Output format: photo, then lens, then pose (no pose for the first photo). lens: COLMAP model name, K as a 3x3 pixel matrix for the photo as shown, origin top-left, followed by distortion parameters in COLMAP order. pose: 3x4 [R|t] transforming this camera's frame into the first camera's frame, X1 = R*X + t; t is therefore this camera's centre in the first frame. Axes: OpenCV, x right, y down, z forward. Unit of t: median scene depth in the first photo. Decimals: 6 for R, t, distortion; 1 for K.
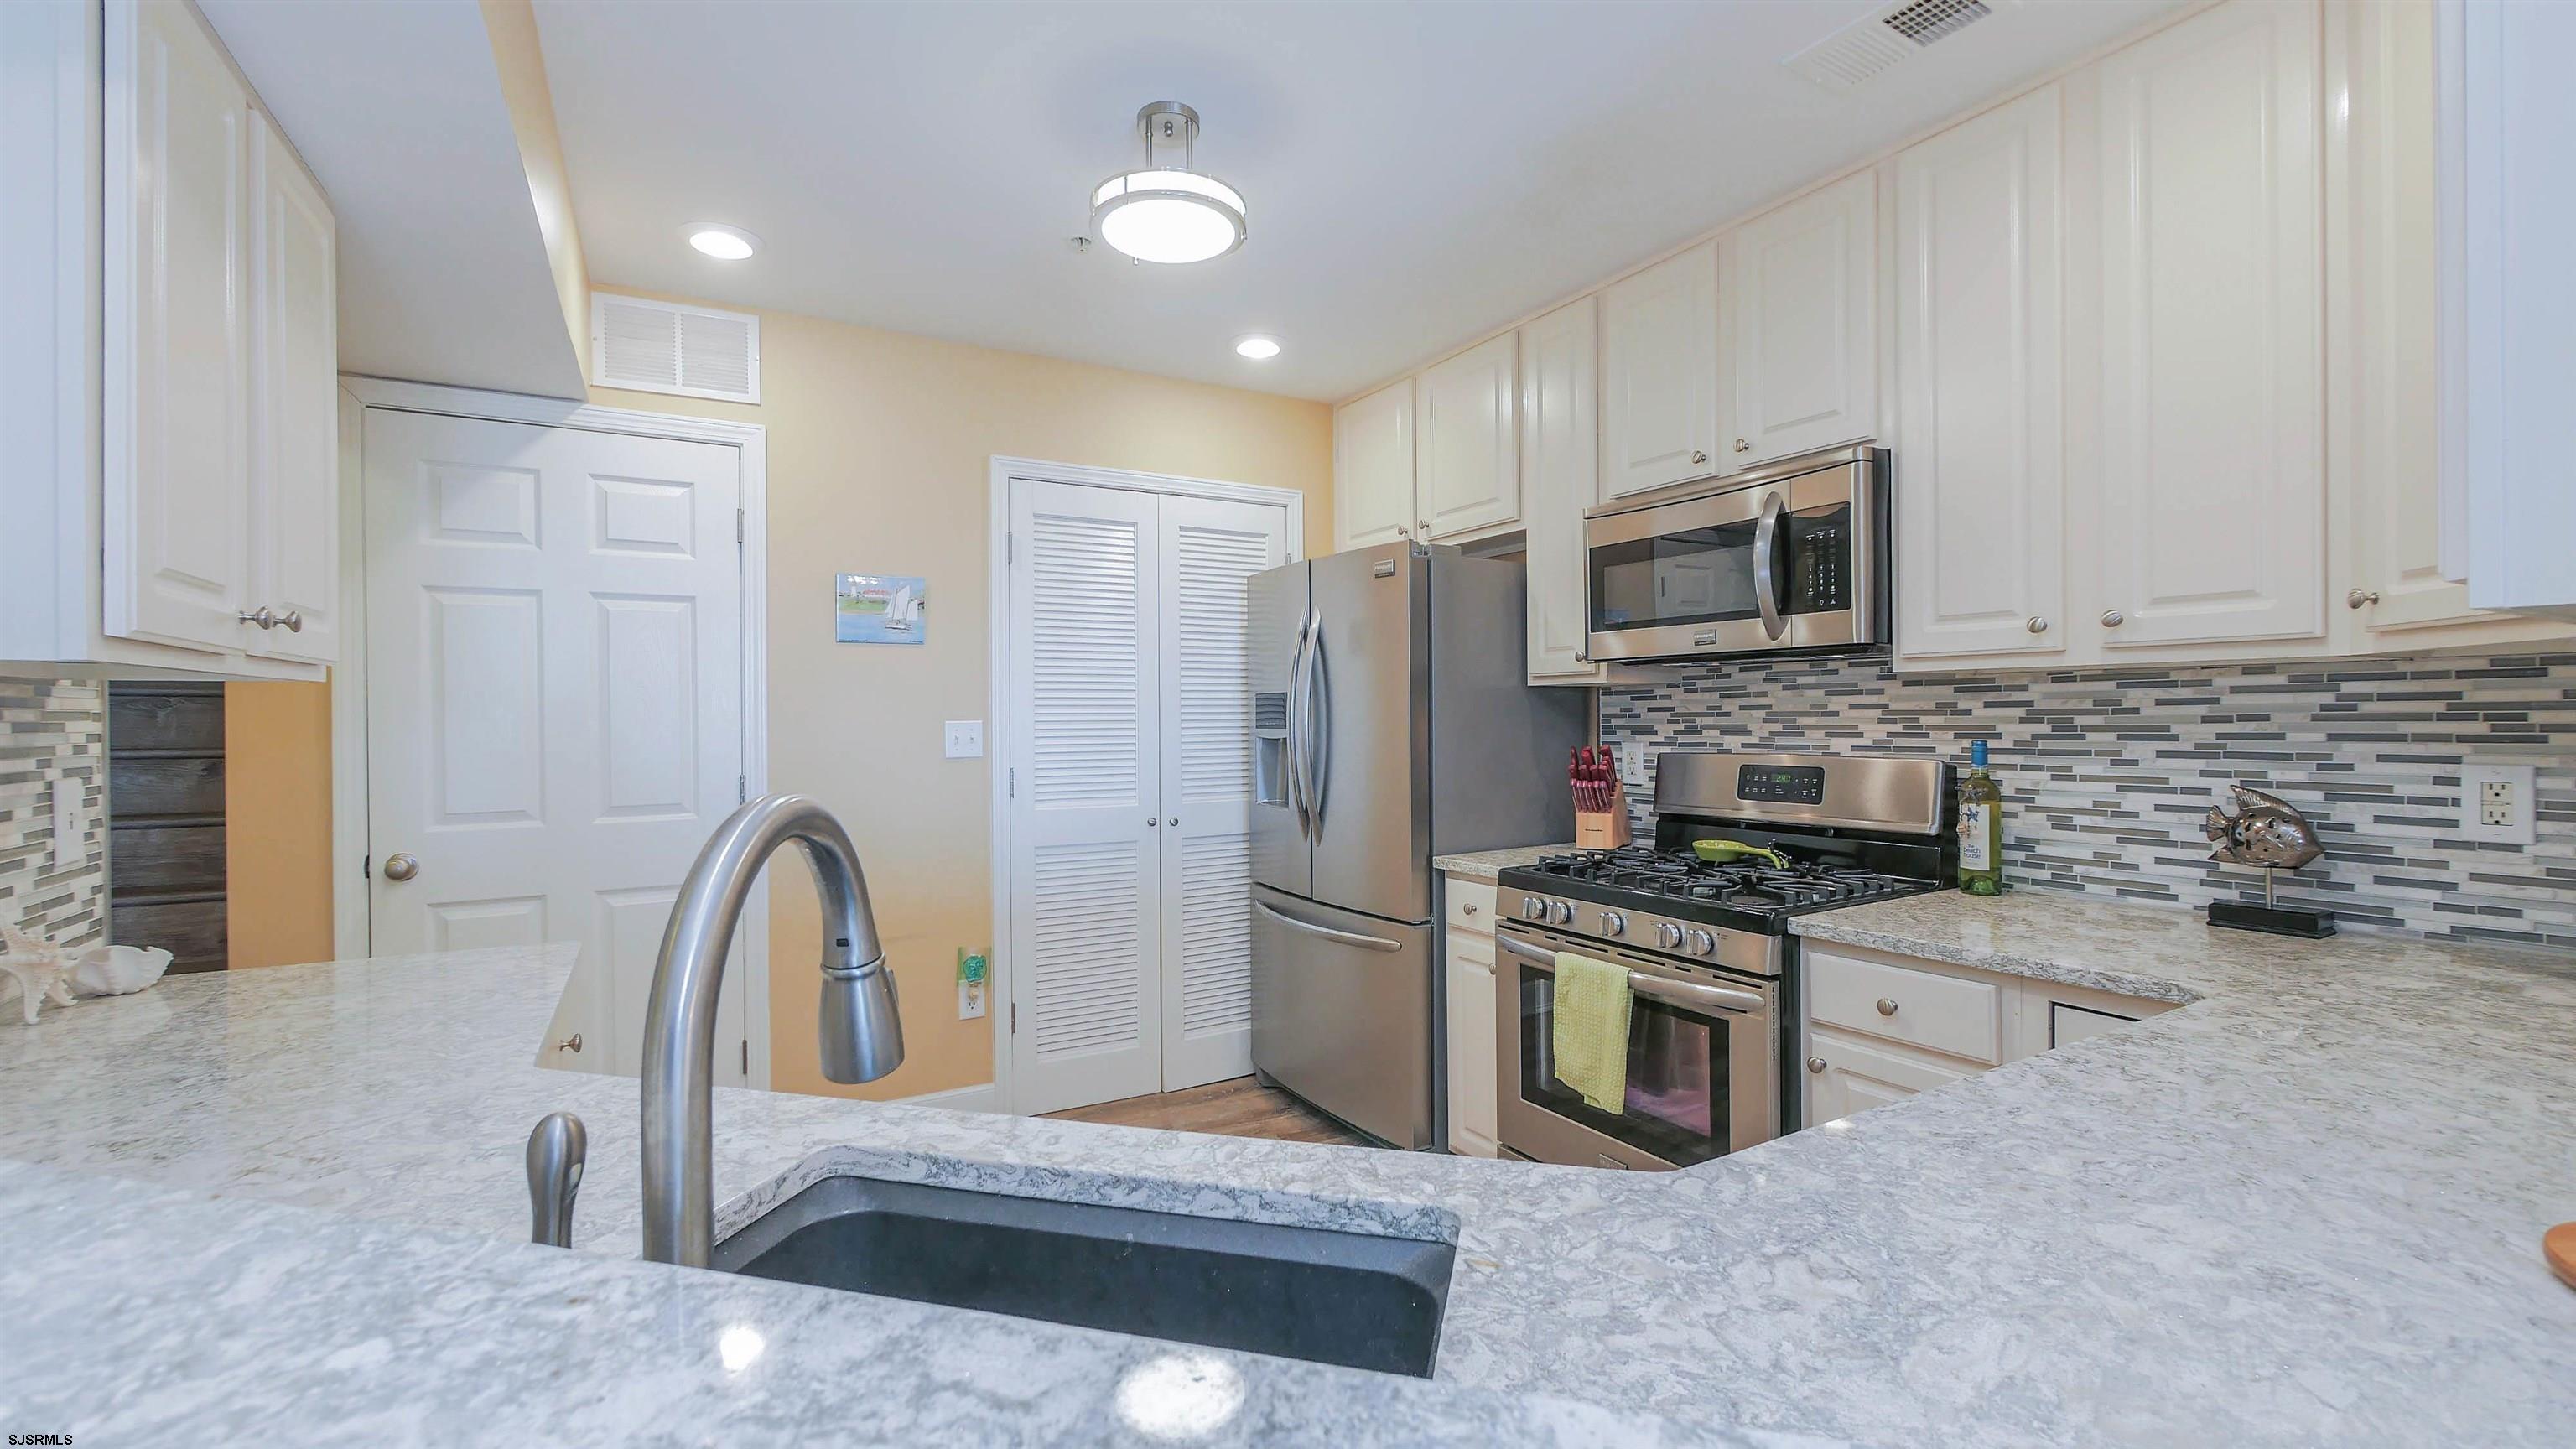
lens RADIAL K [[1064.5, 0, 1280.3], [0, 1064.5, 716.1], [0, 0, 1]] dist [-0.009608, 0.001546]
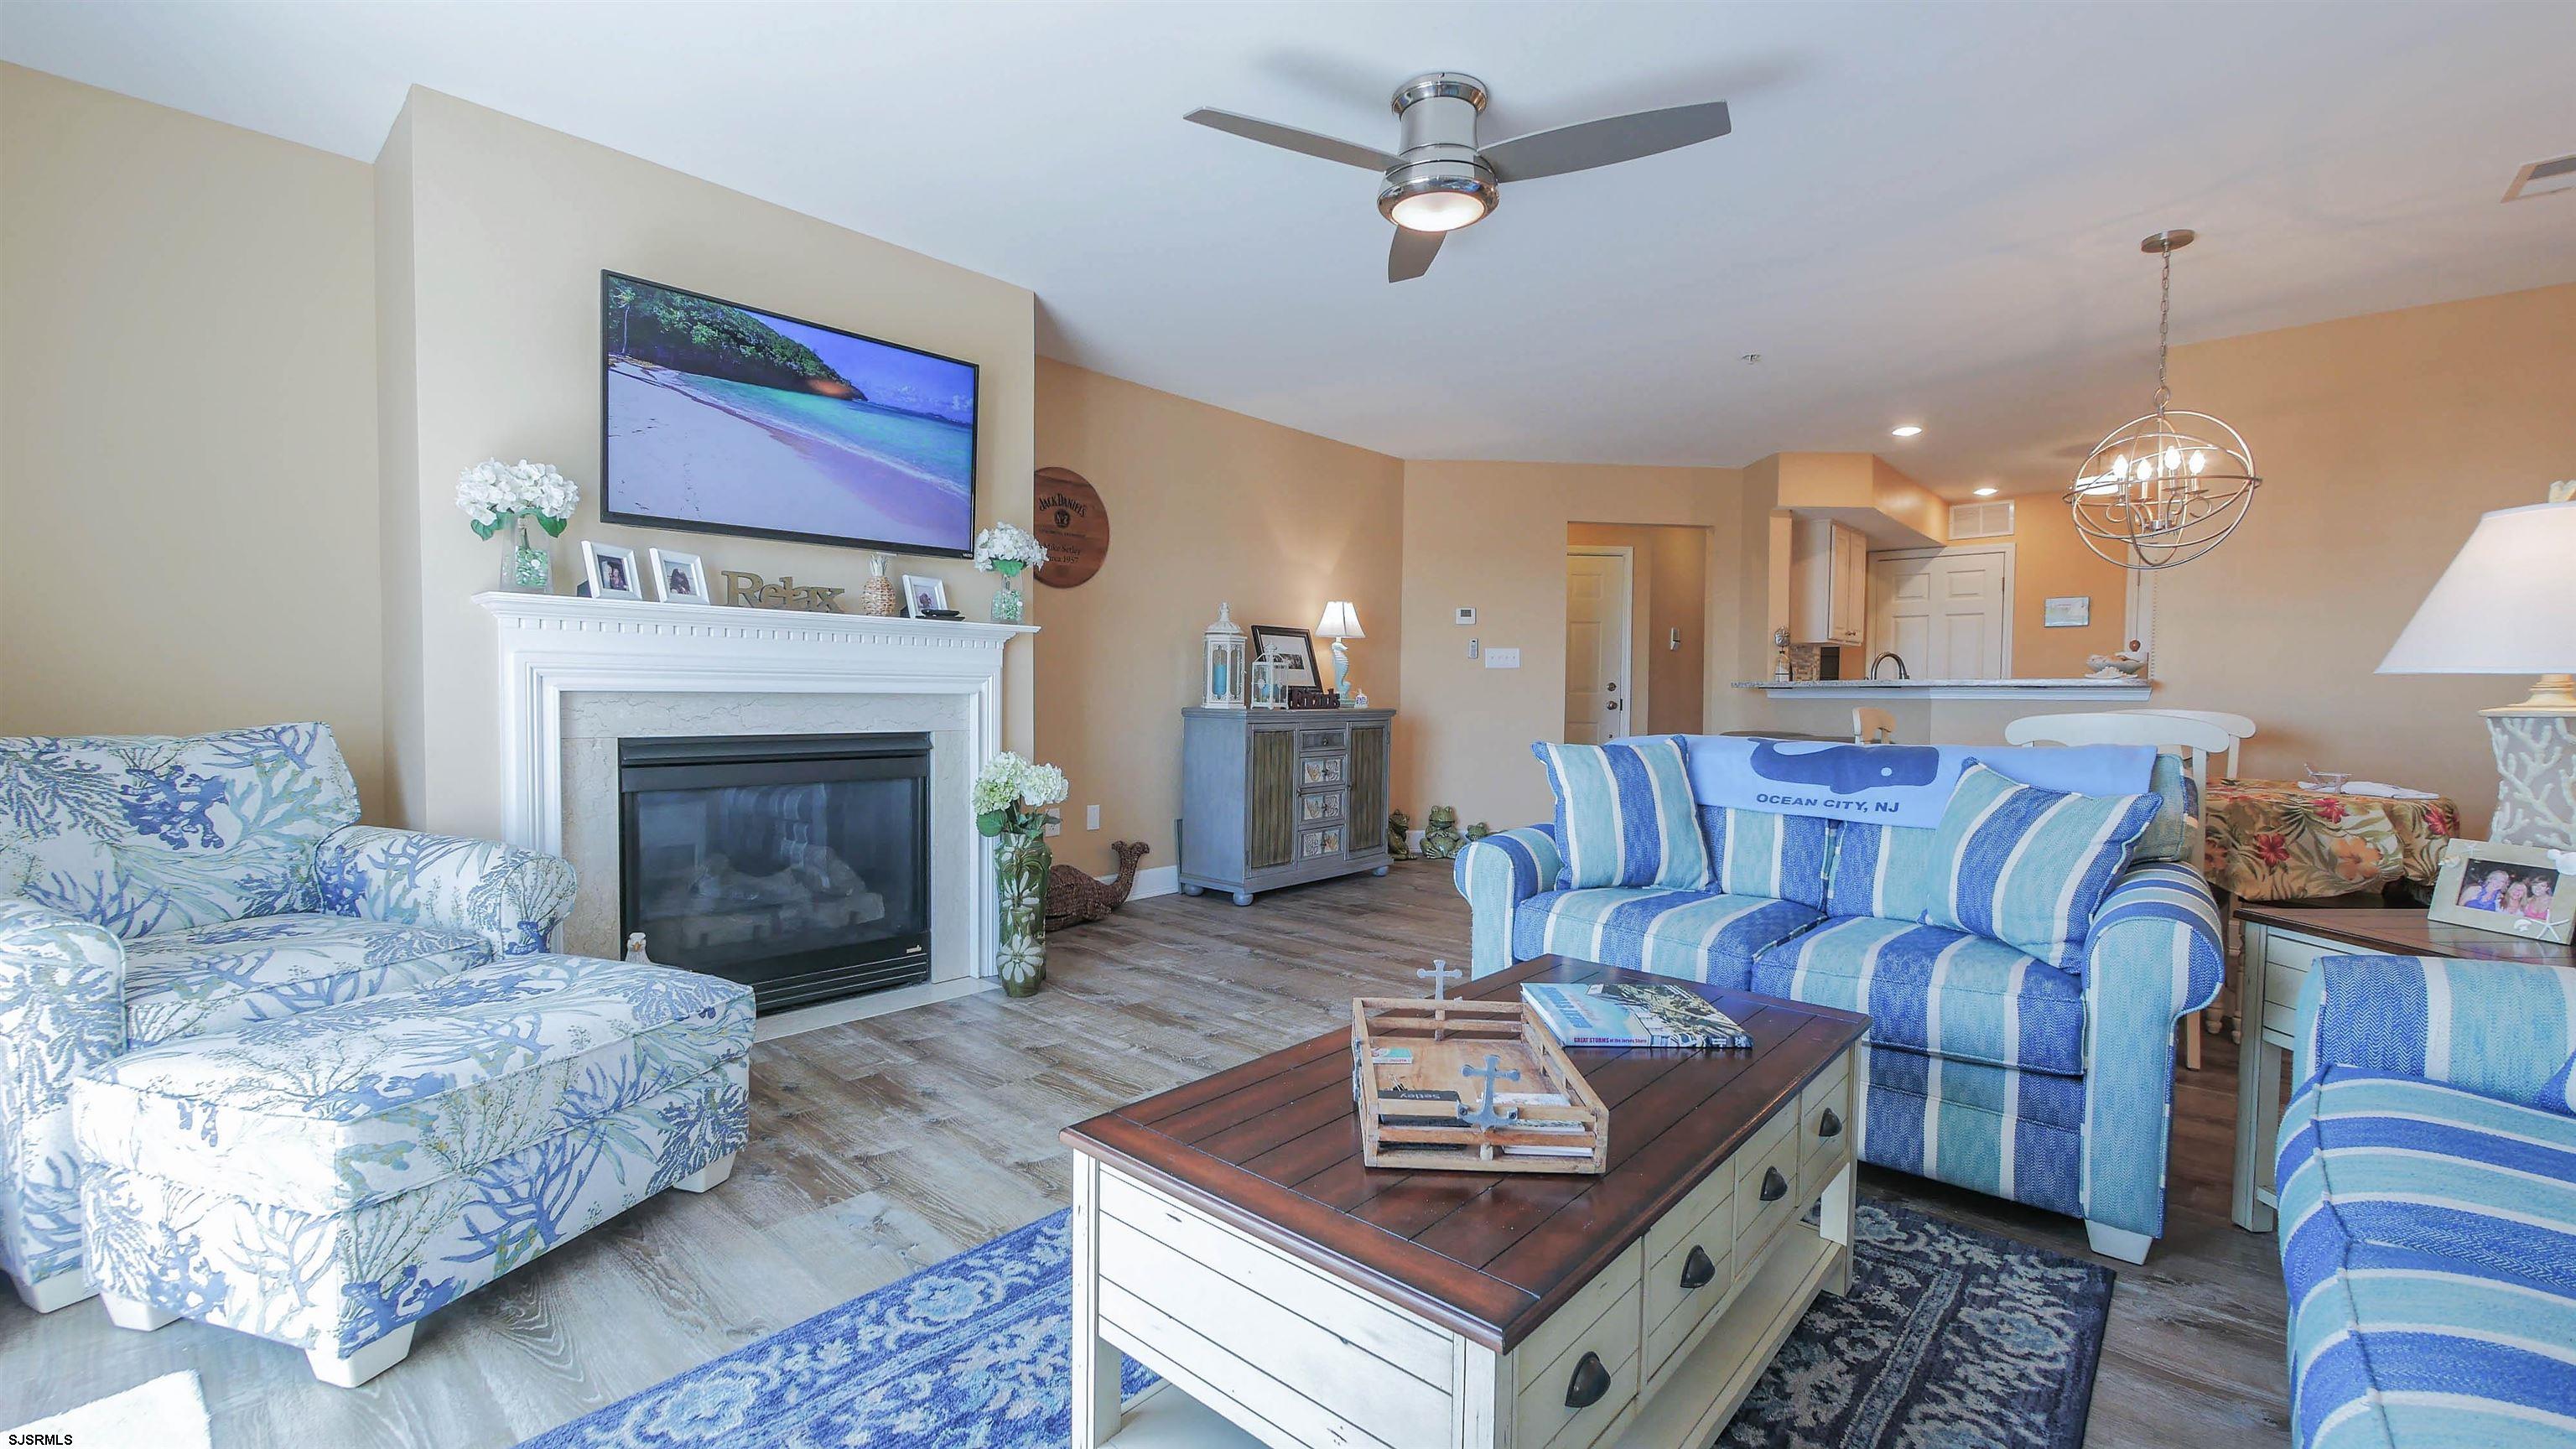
lens RADIAL K [[1064.5, 0, 1274.9], [0, 1064.5, 726.5], [0, 0, 1]] dist [-0.009608, 0.001546]
pose [[0.308243, 0.040482, -0.950446, 1.871126], [-0.011177, 0.999179, 0.038932, 0.115223], [0.951242, -0.001377, 0.308442, -1.961408]]
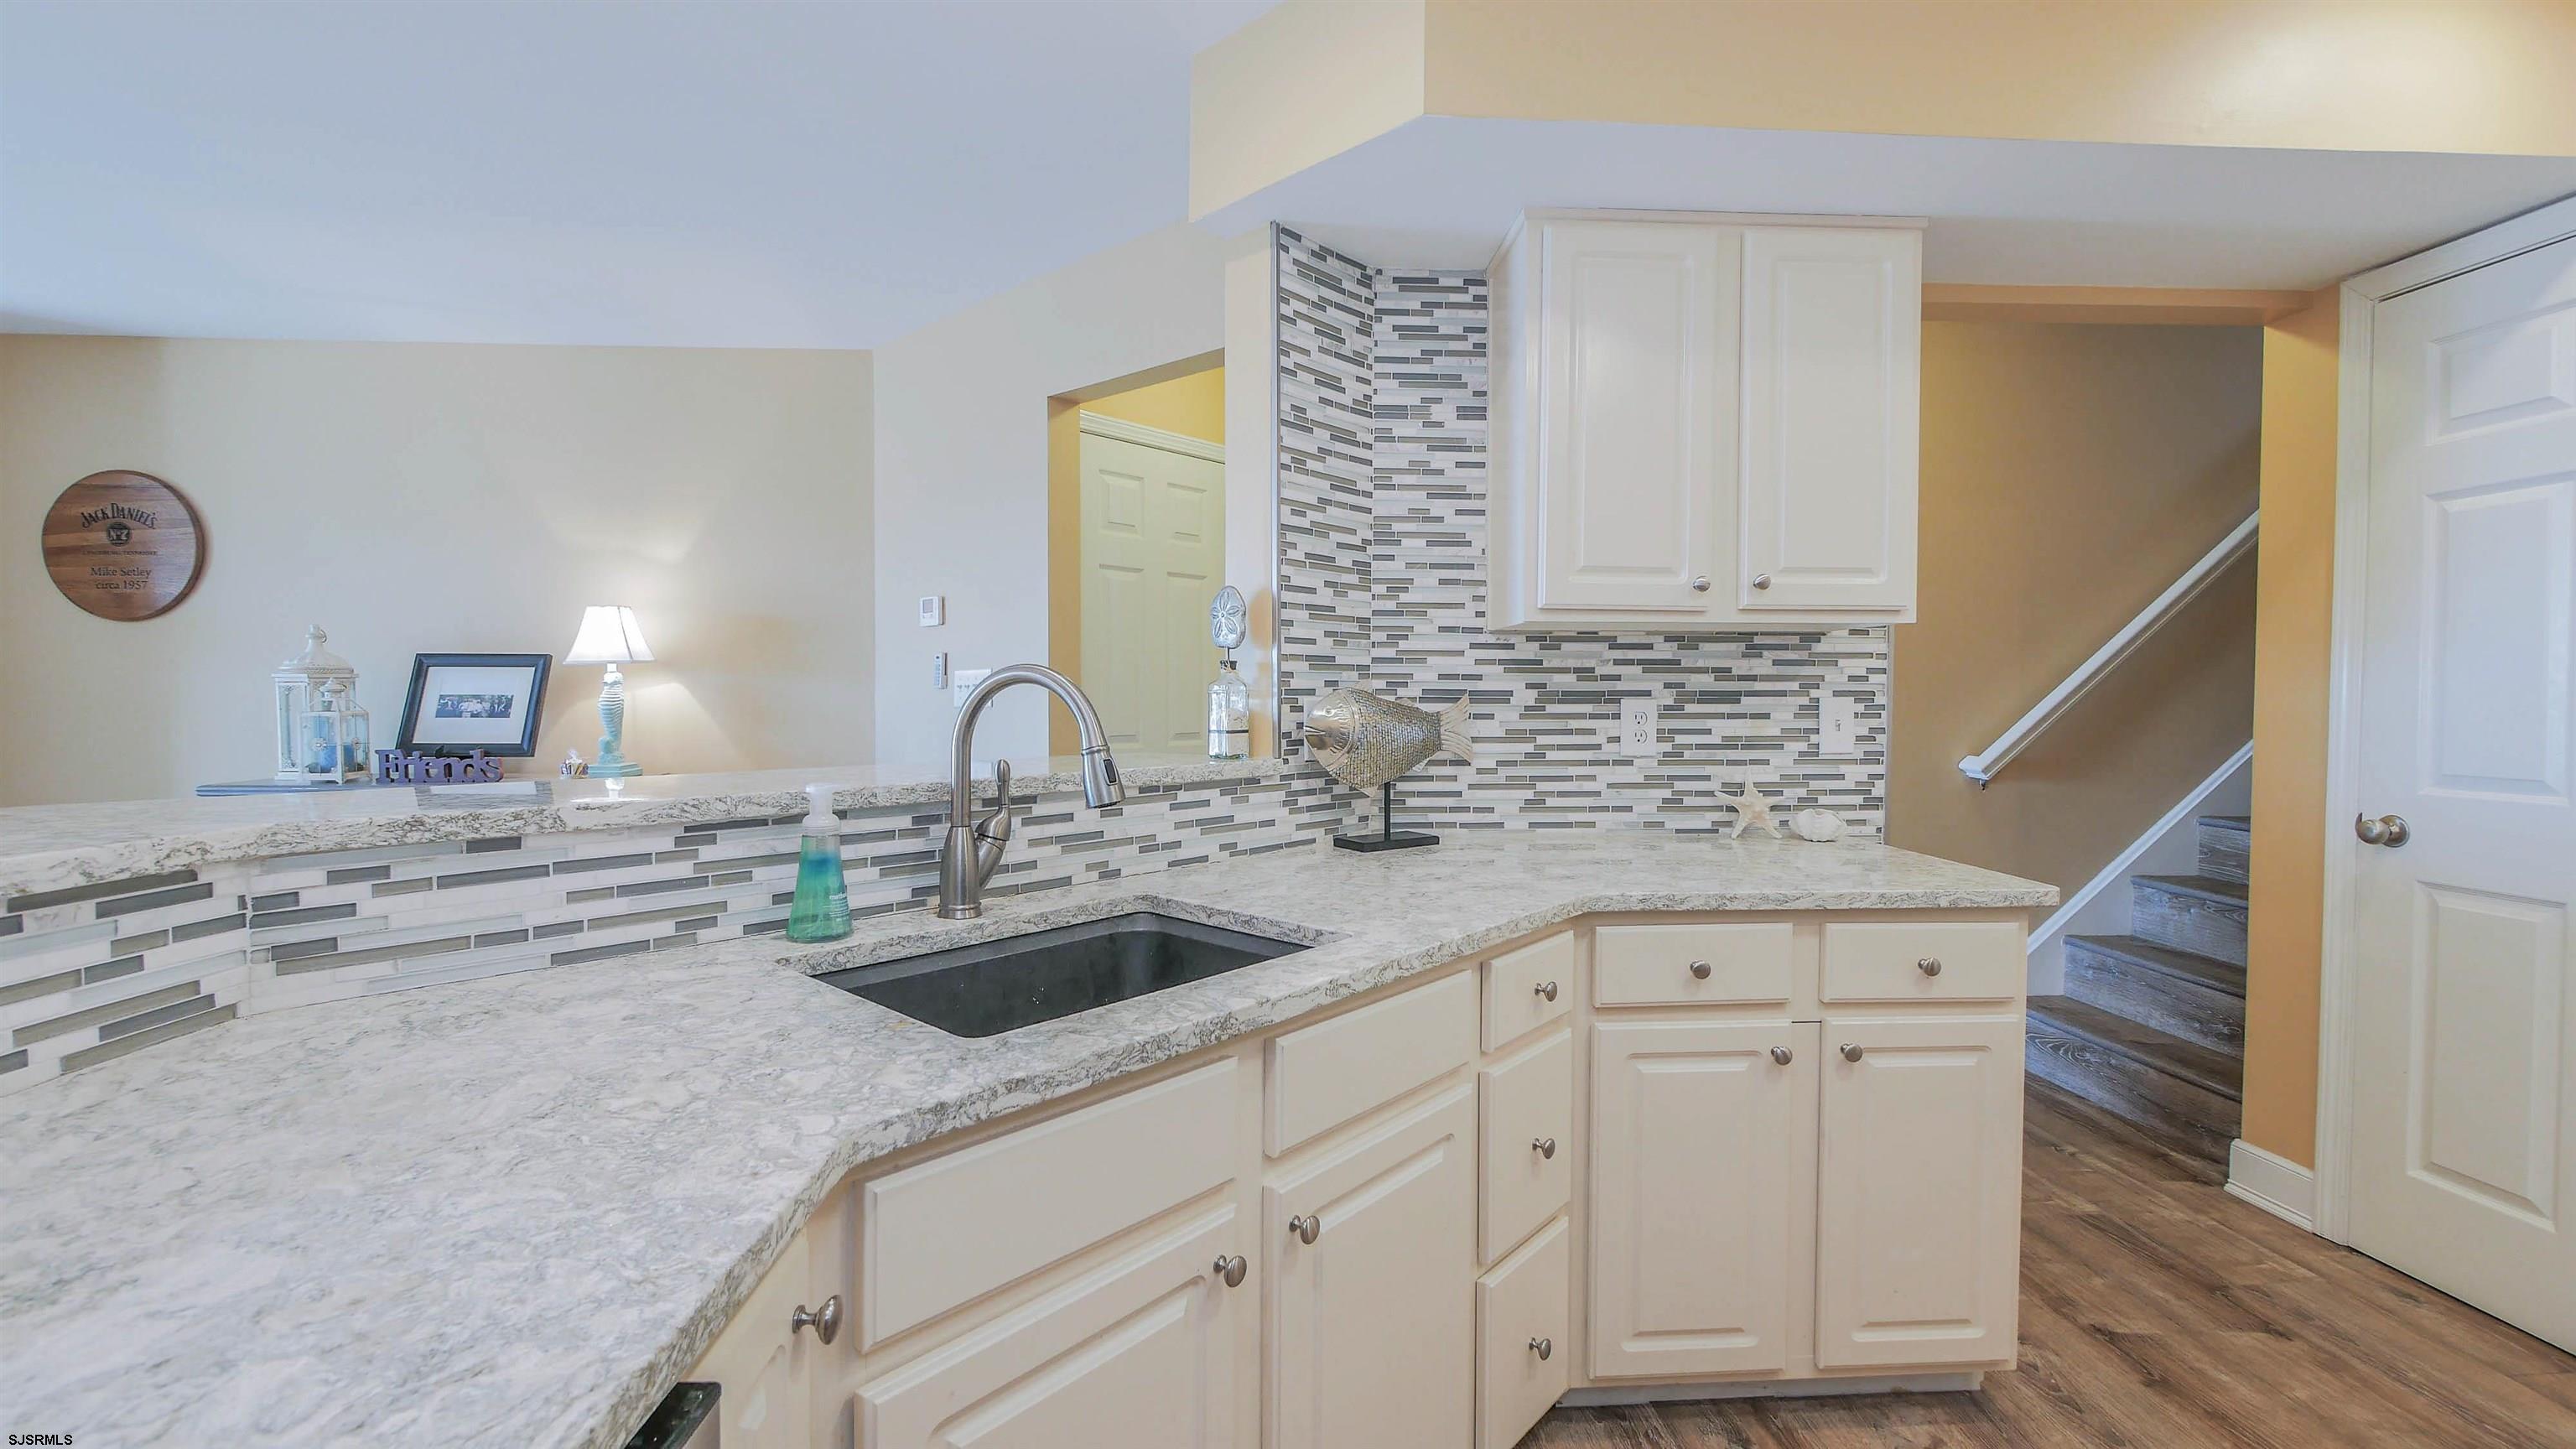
lens RADIAL K [[1064.5, 0, 1290.8], [0, 1064.5, 721.4], [0, 0, 1]] dist [-0.009608, 0.001546]
pose [[-0.448315, 0.028457, -0.893422, 0.385213], [0.000461, 0.999500, 0.031605, 0.031600], [0.893875, 0.013757, -0.448104, 0.680221]]
